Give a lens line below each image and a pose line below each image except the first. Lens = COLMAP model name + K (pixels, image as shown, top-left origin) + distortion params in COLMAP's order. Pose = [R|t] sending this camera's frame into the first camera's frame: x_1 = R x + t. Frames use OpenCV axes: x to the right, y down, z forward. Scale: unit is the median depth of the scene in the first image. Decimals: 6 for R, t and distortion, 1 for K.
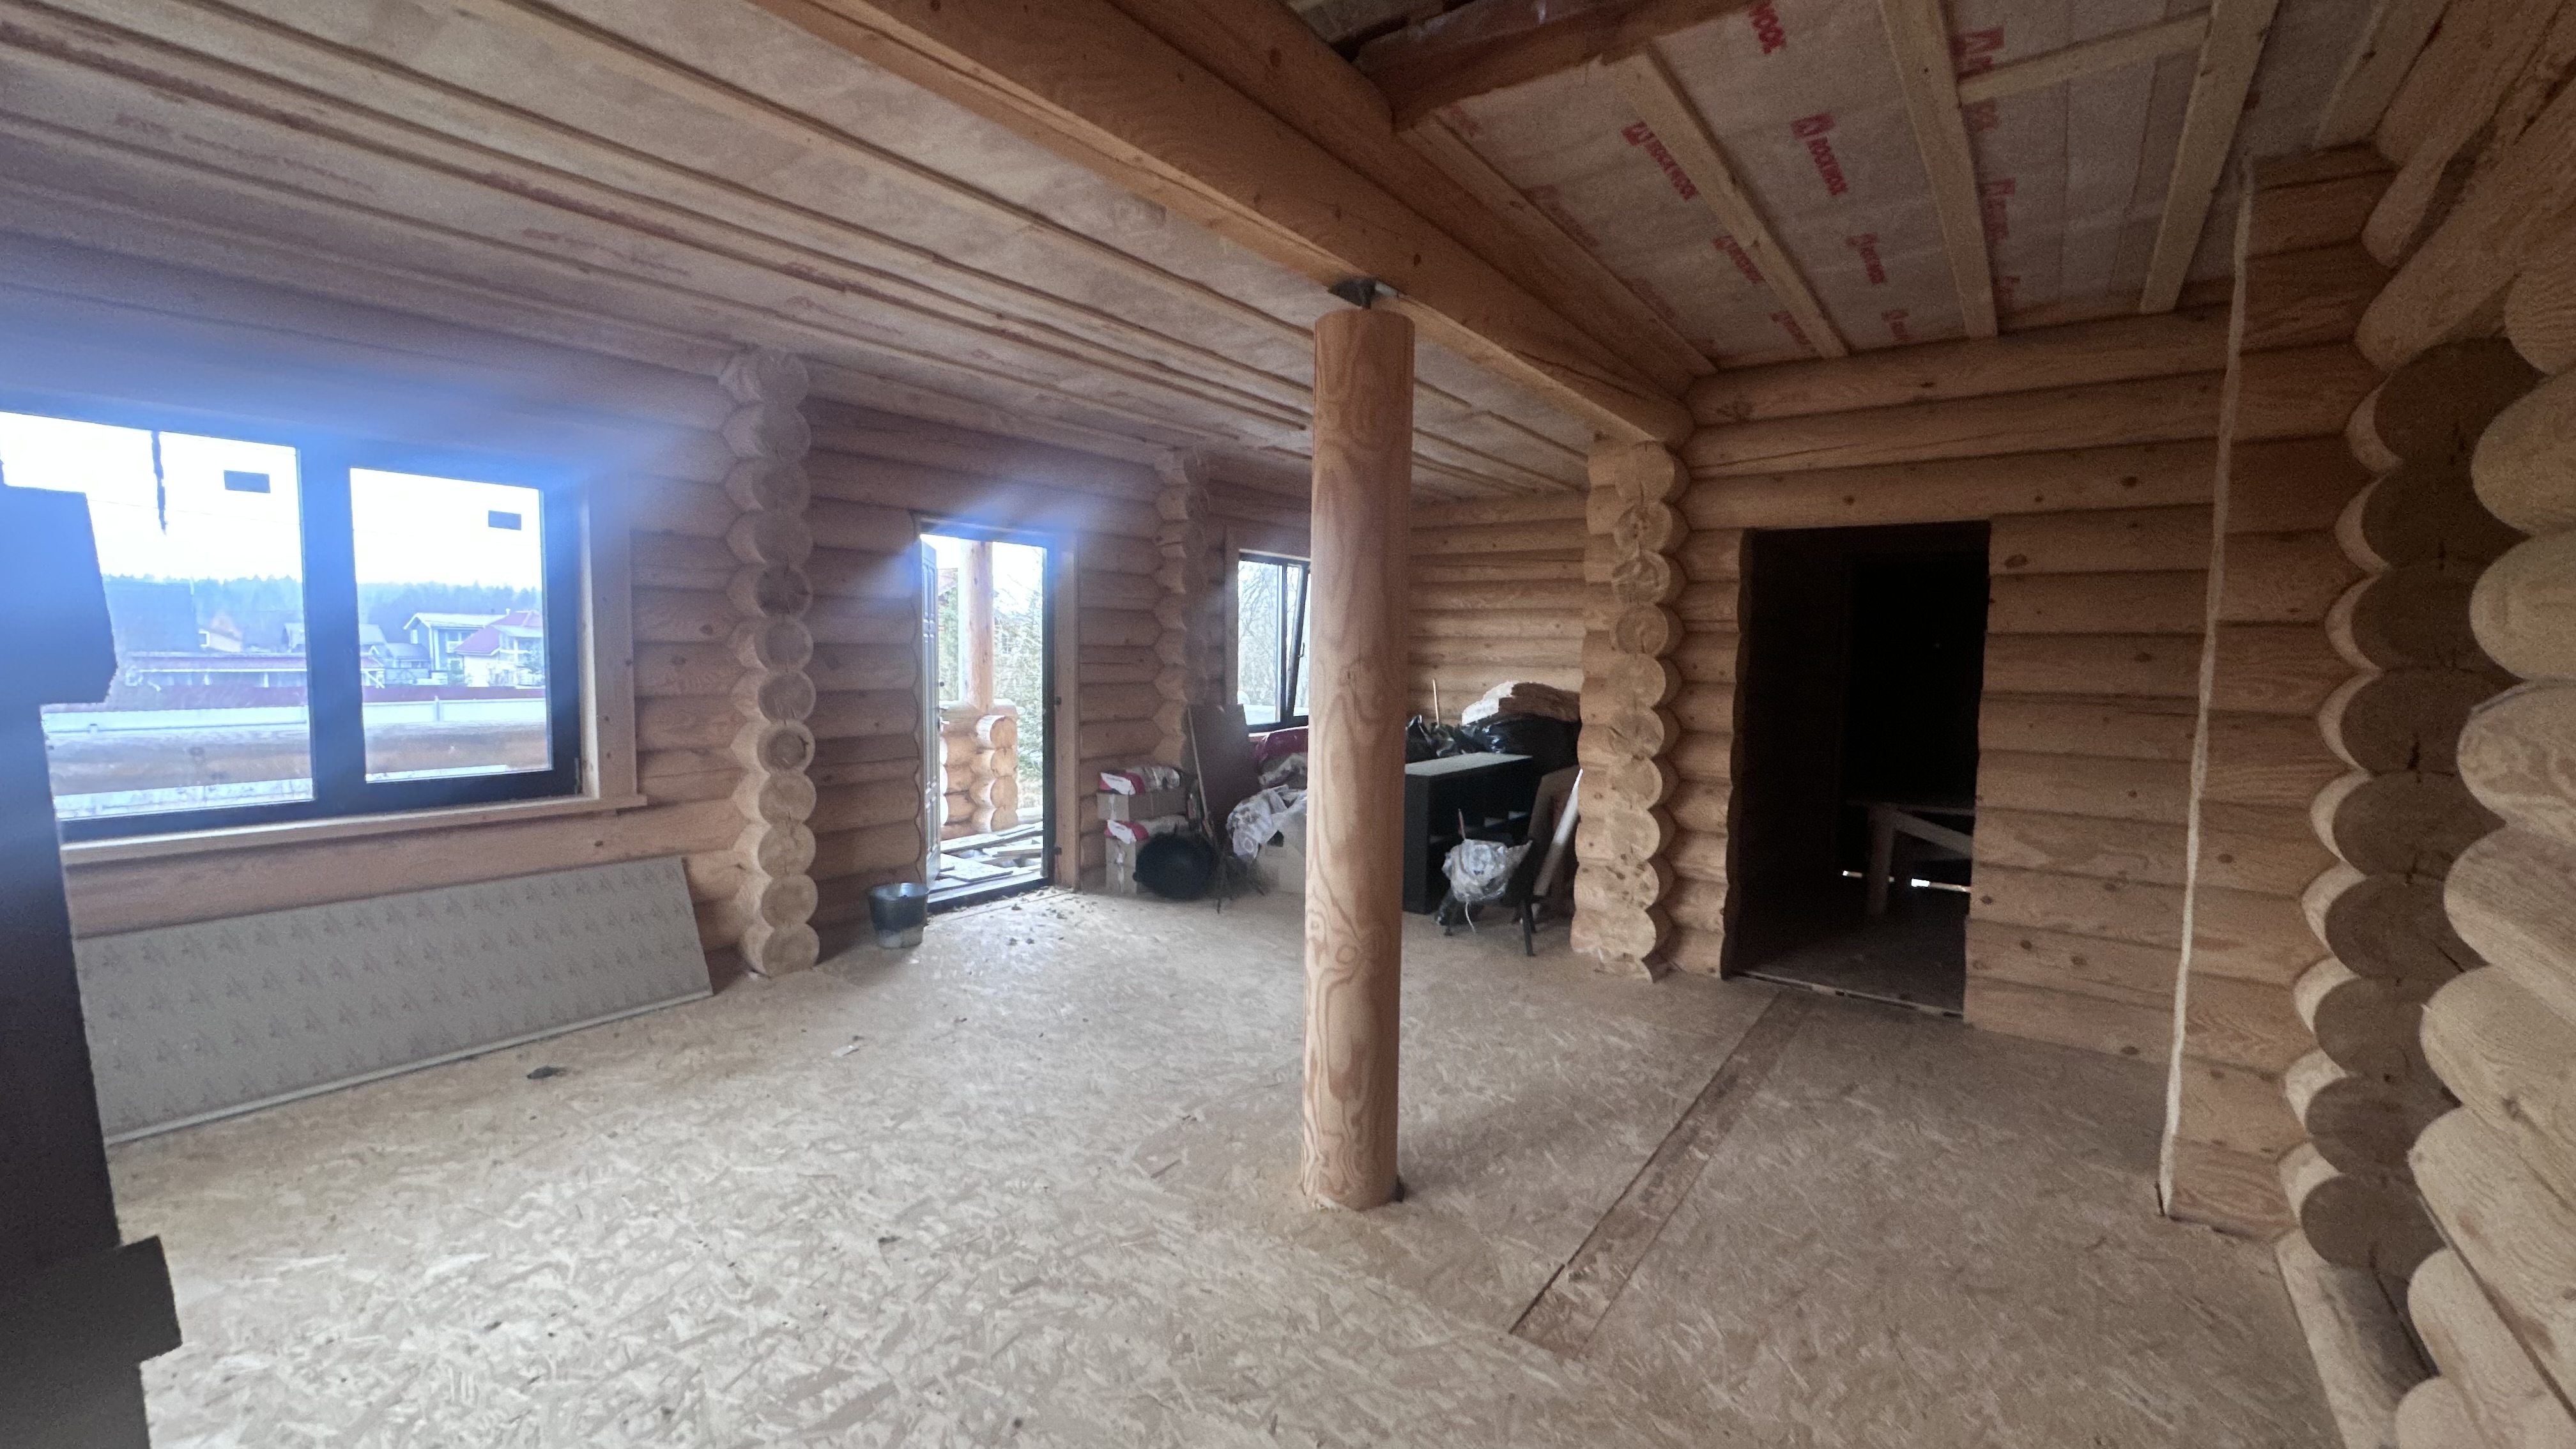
lens RADIAL K [[1020.3, 0, 1284.2], [0, 1020.3, 724.2], [0, 0, 1]] dist [-0.004036, 0.000690]
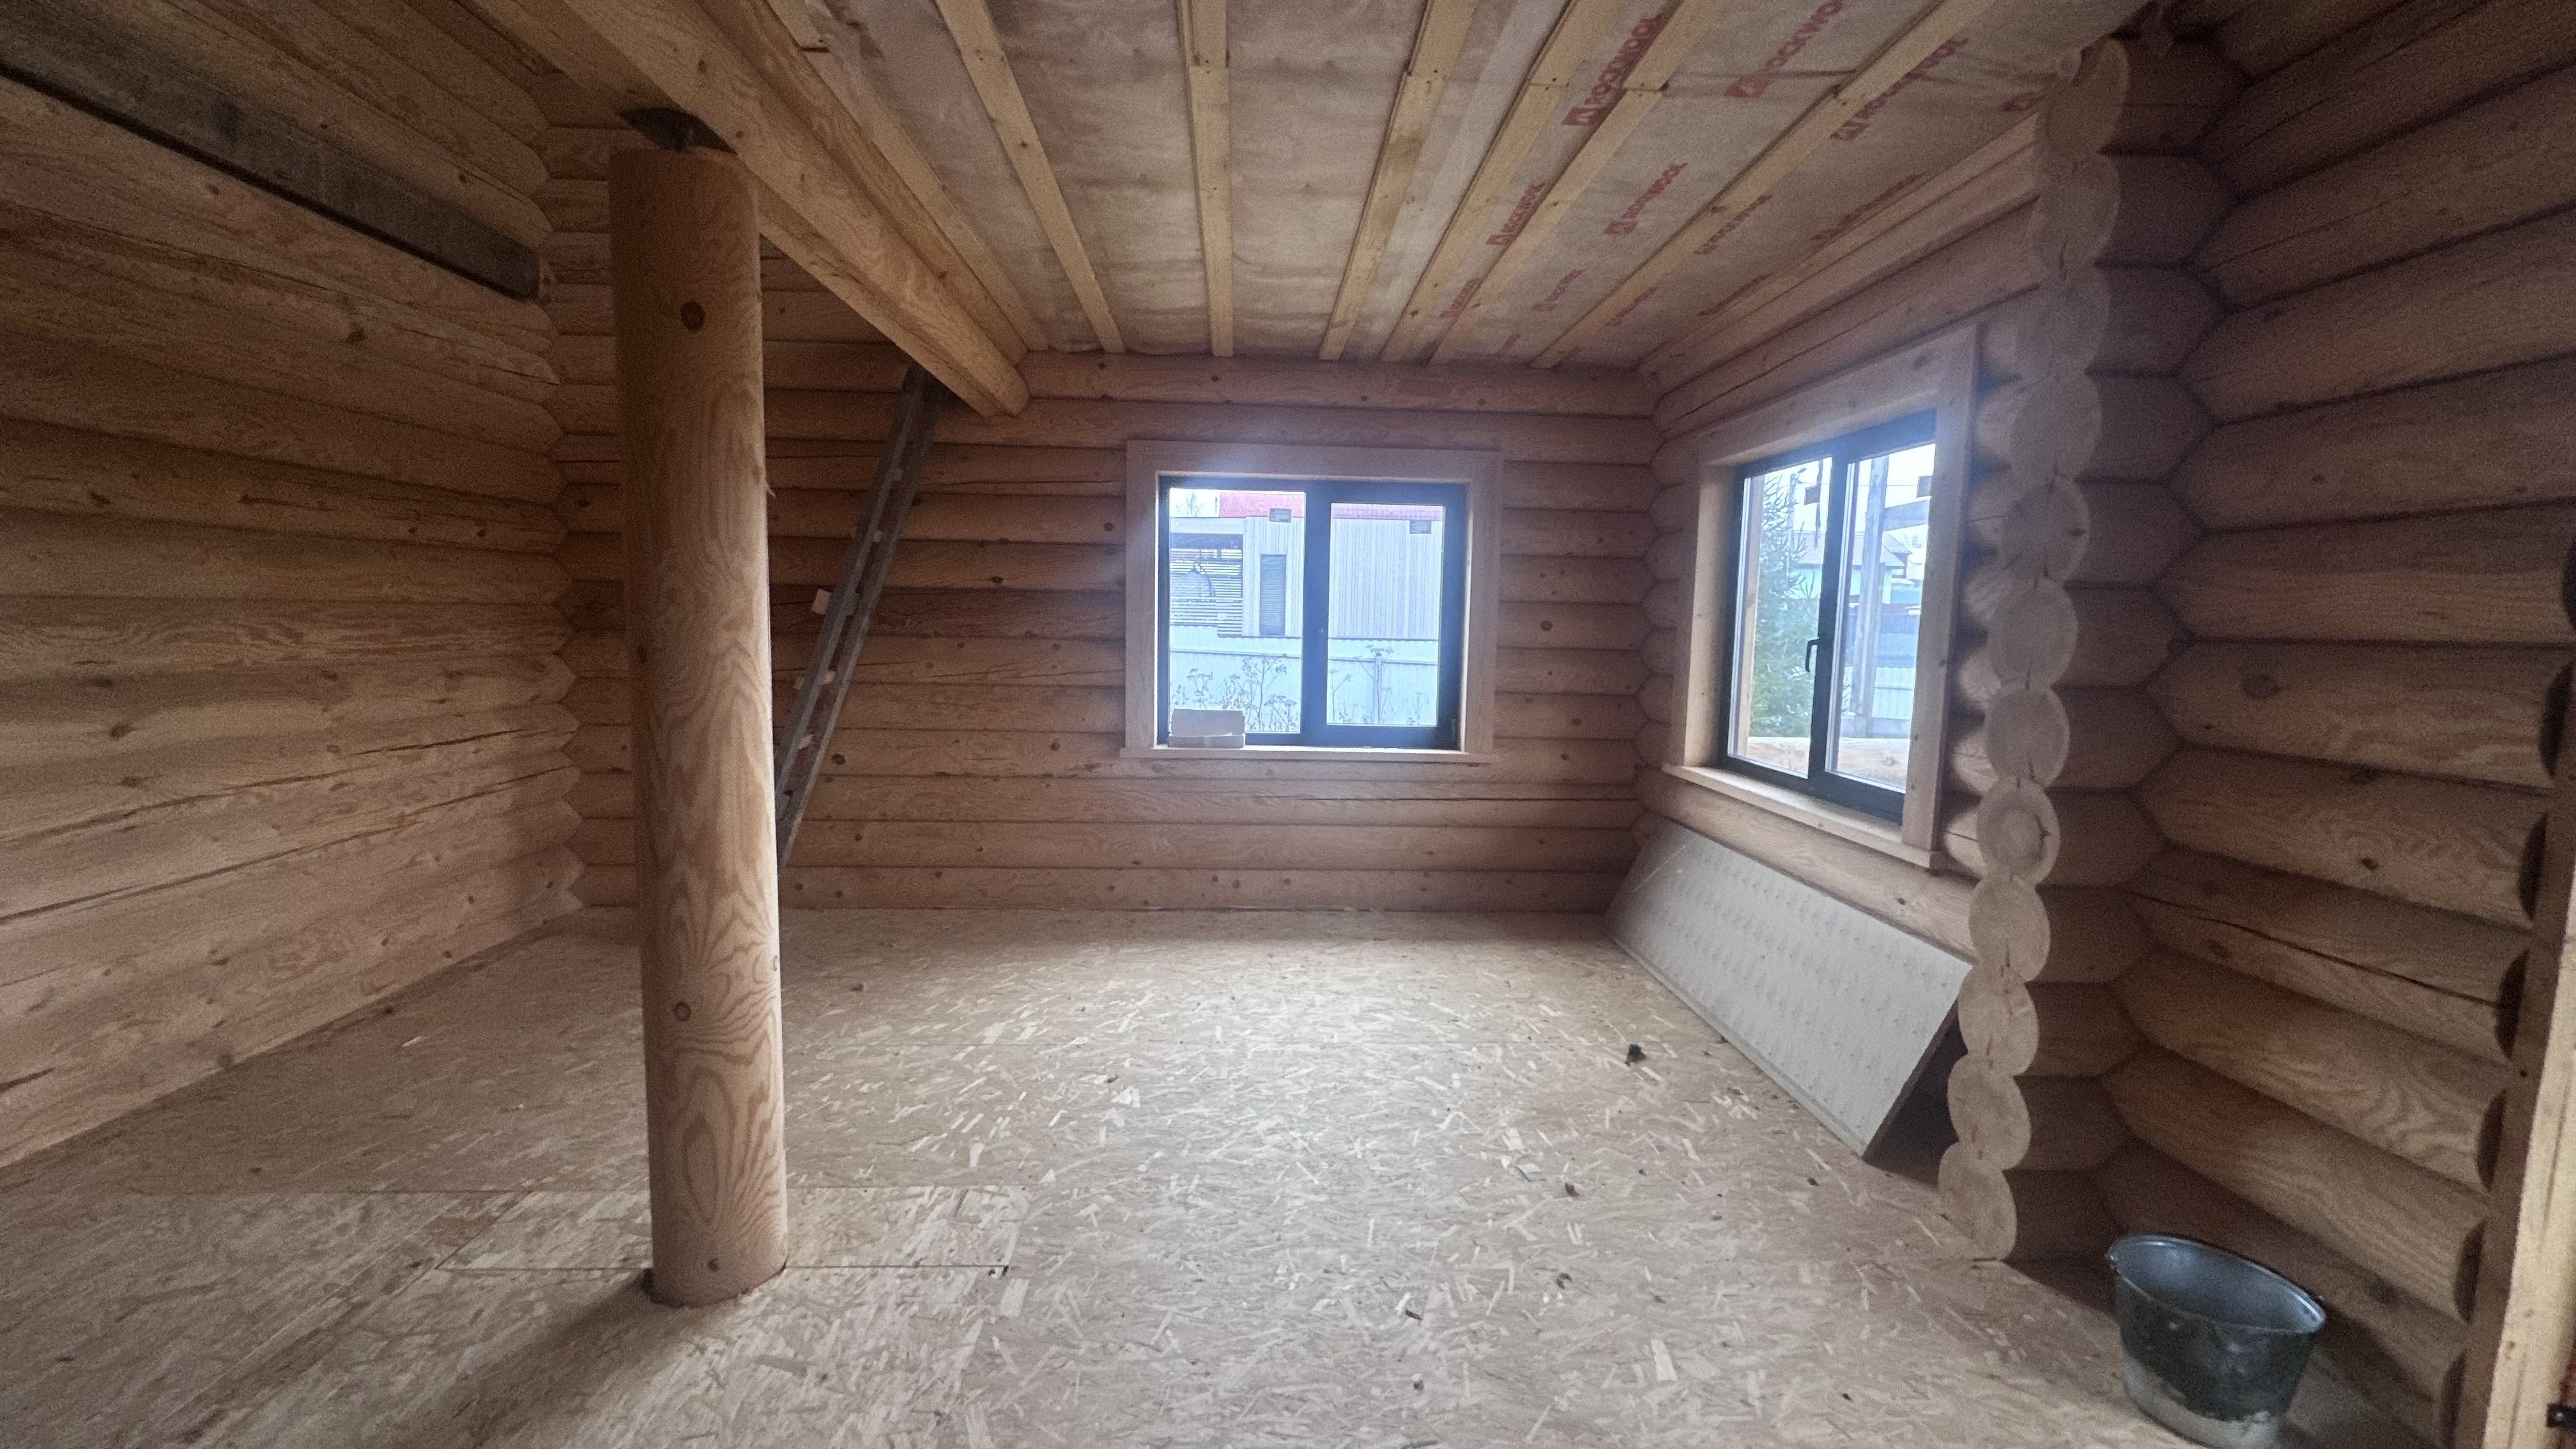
lens RADIAL K [[1020.3, 0, 1288.1], [0, 1020.3, 725.9], [0, 0, 1]] dist [-0.004036, 0.000690]
pose [[-0.768713, 0.036598, -0.638546, 0.135257], [-0.079273, 0.985212, 0.151900, -0.079210], [0.634662, 0.167387, -0.754444, 1.129646]]
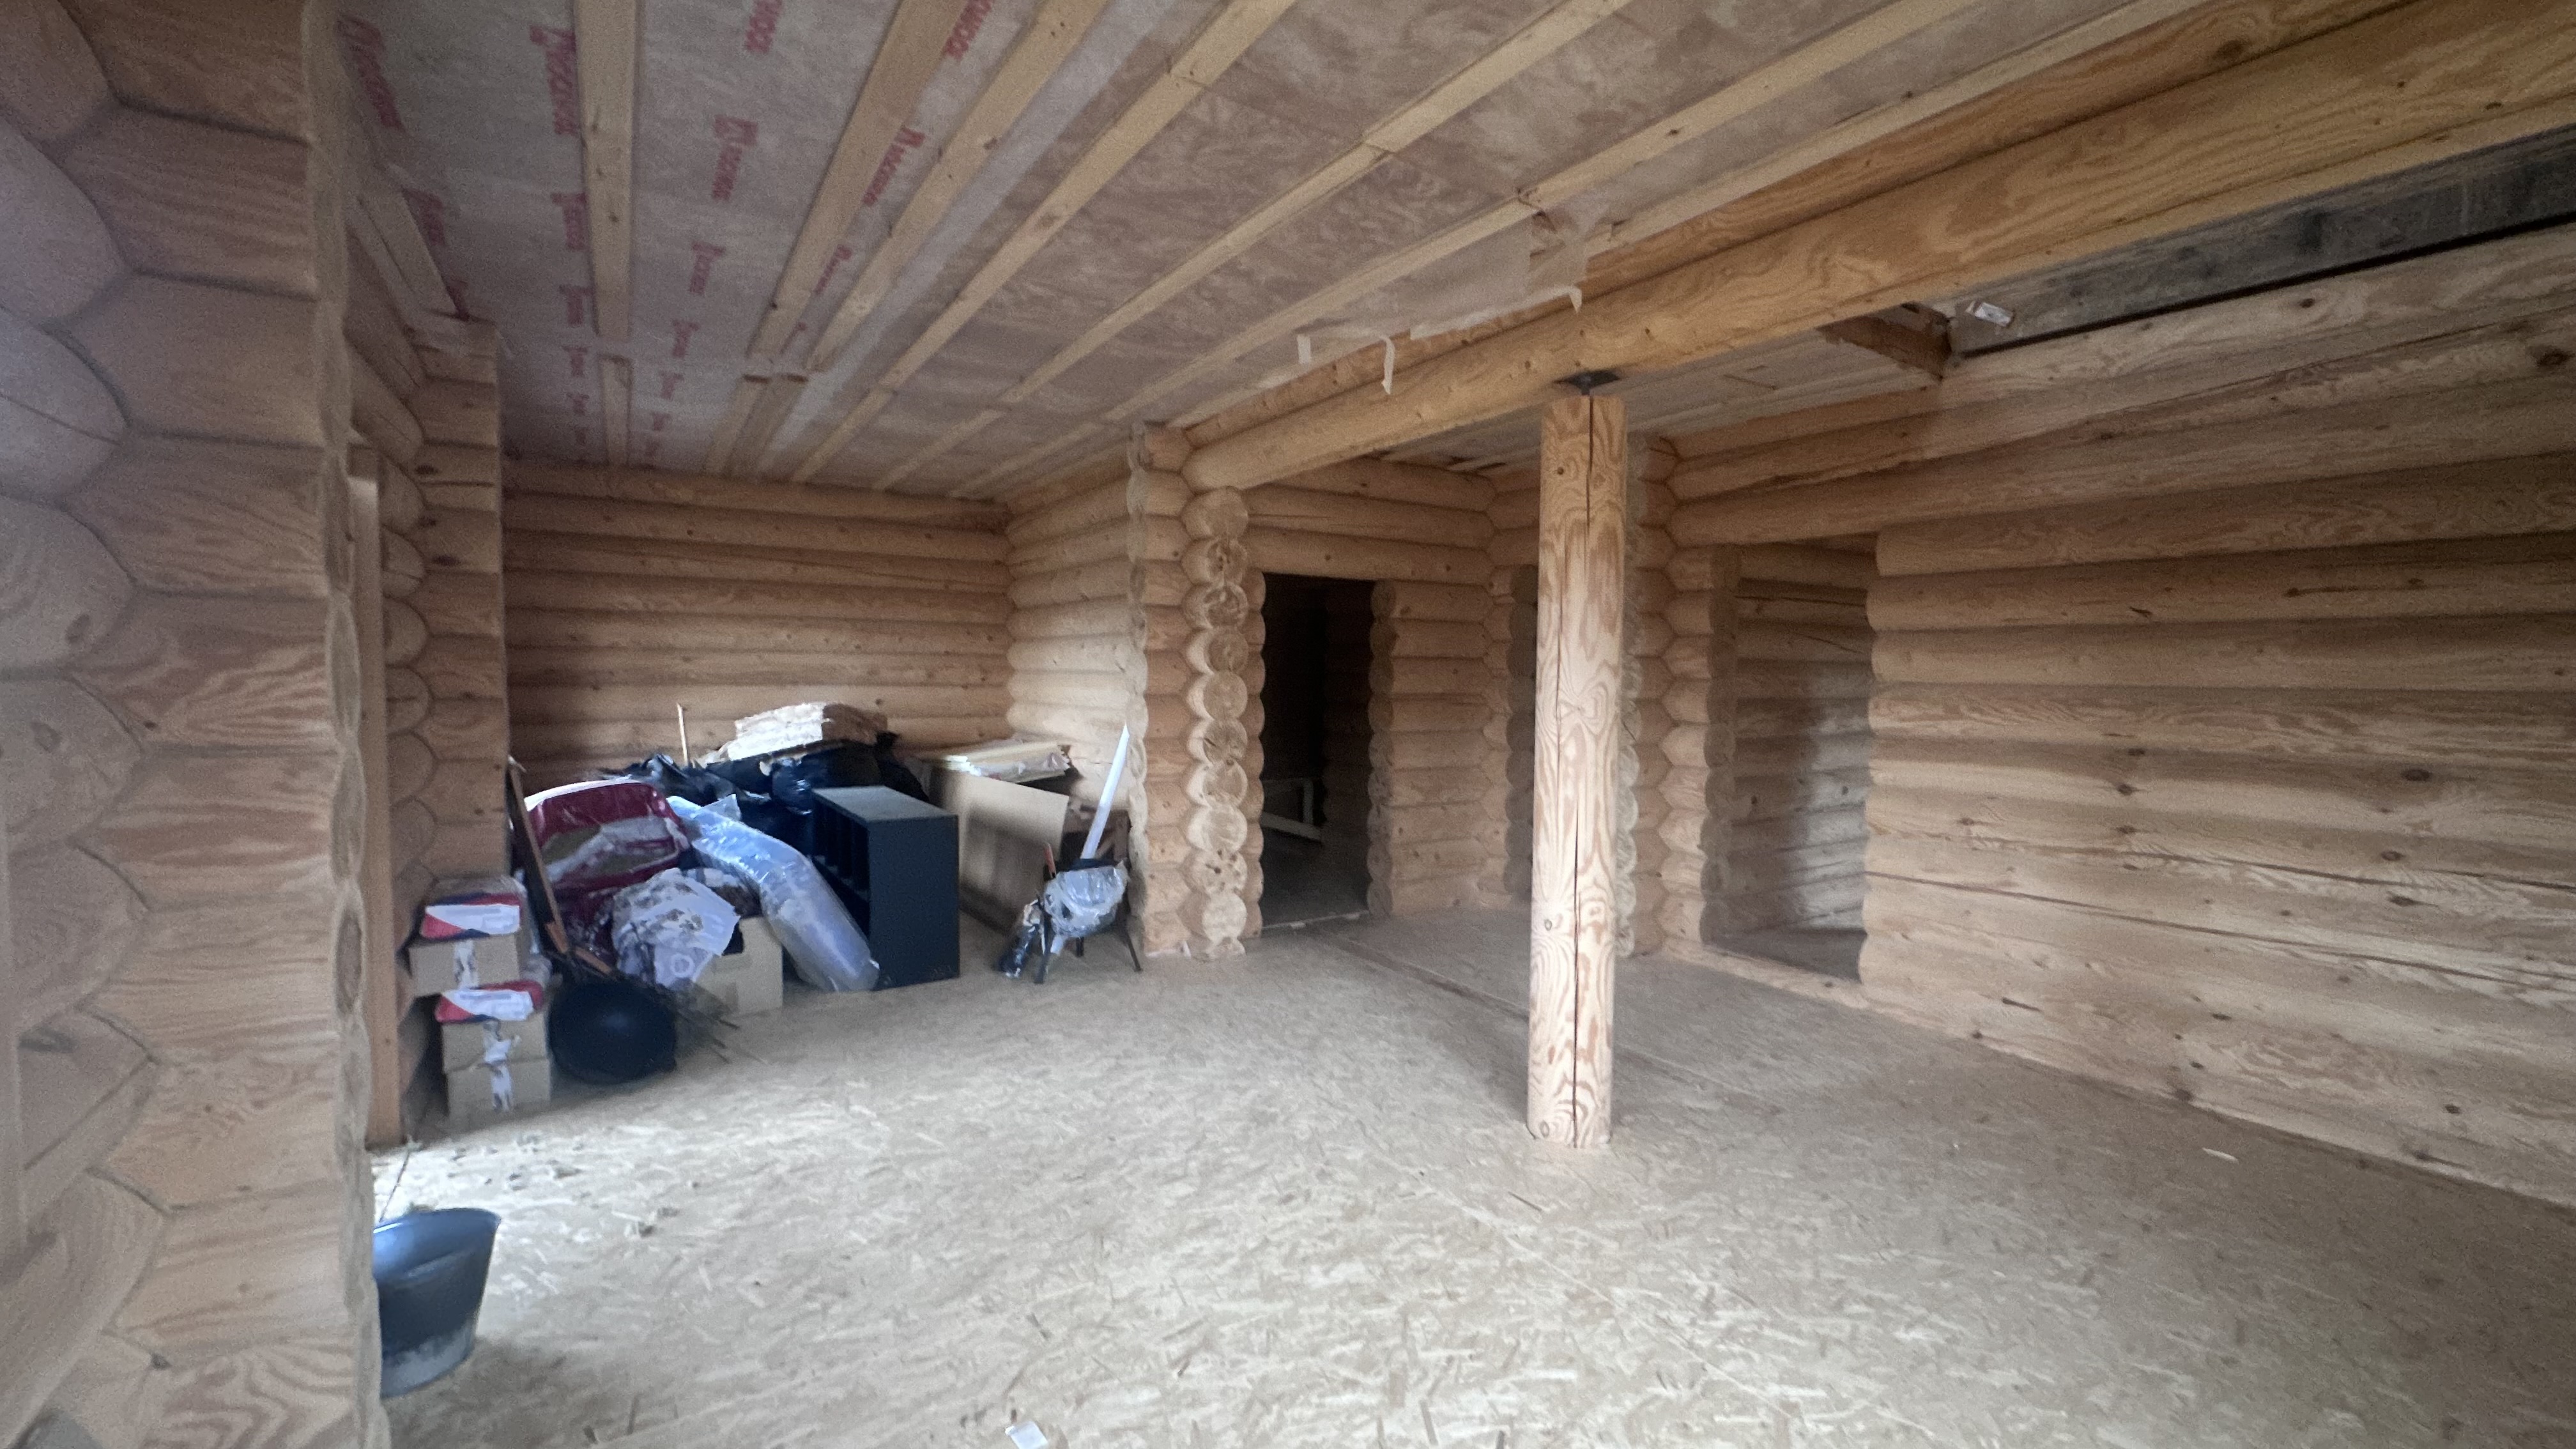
lens RADIAL K [[1020.3, 0, 1283.9], [0, 1020.3, 727.1], [0, 0, 1]] dist [-0.004036, 0.000690]
pose [[0.340308, -0.062375, 0.938243, -0.697407], [0.065029, 0.996970, 0.042693, -0.051567], [-0.938063, 0.046484, 0.343333, 0.547342]]
